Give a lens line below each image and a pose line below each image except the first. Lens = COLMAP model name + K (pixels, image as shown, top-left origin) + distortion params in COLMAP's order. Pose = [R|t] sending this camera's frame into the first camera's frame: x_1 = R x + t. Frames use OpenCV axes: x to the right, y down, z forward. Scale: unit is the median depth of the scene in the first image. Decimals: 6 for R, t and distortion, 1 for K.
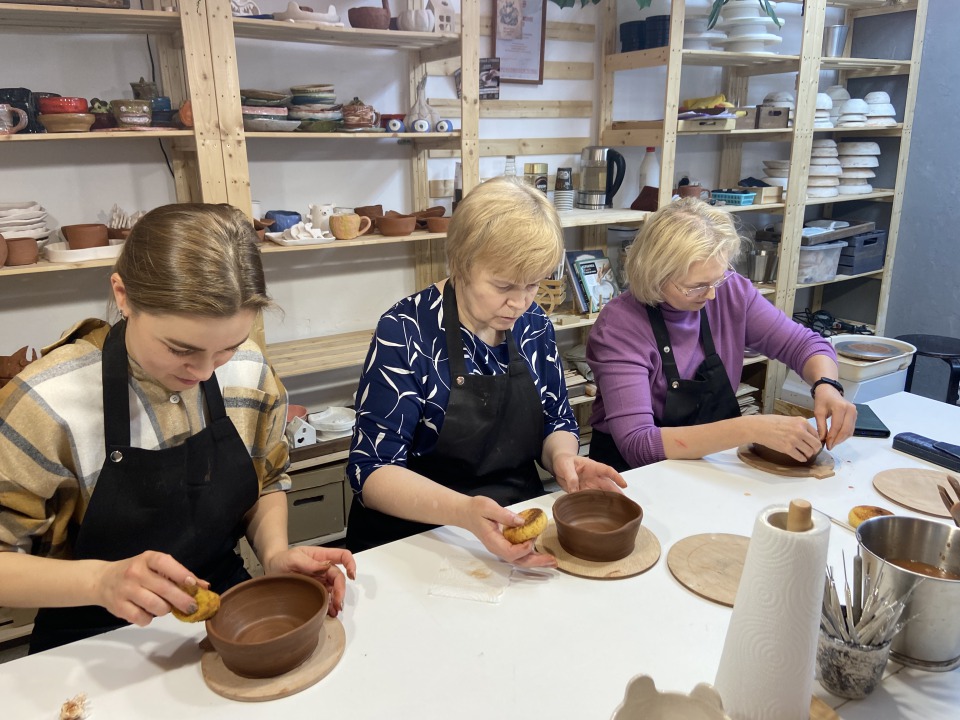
lens RADIAL K [[705.8, 0, 478.2], [0, 705.8, 359.2], [0, 0, 1]] dist [0.033039, -0.066507]
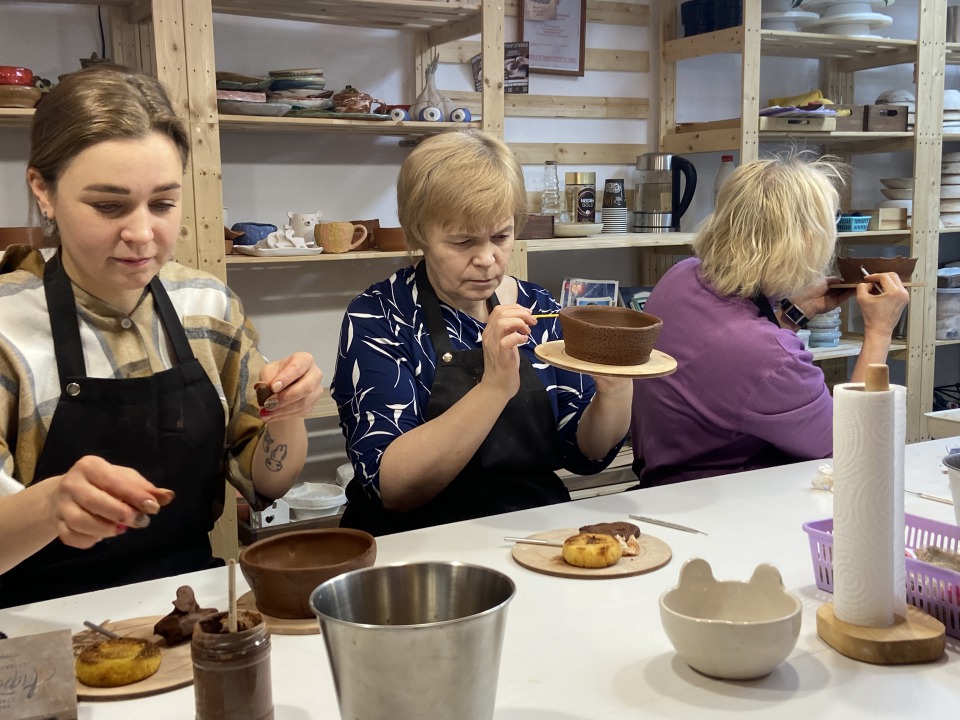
lens RADIAL K [[1059.6, 0, 483.8], [0, 1059.6, 364.6], [0, 0, 1]] dist [0.004491, 0.000000]
pose [[0.999922, -0.006428, -0.010698, -0.008934], [0.004775, 0.988992, -0.147894, 0.100241], [0.011531, 0.147831, 0.988945, -0.109523]]
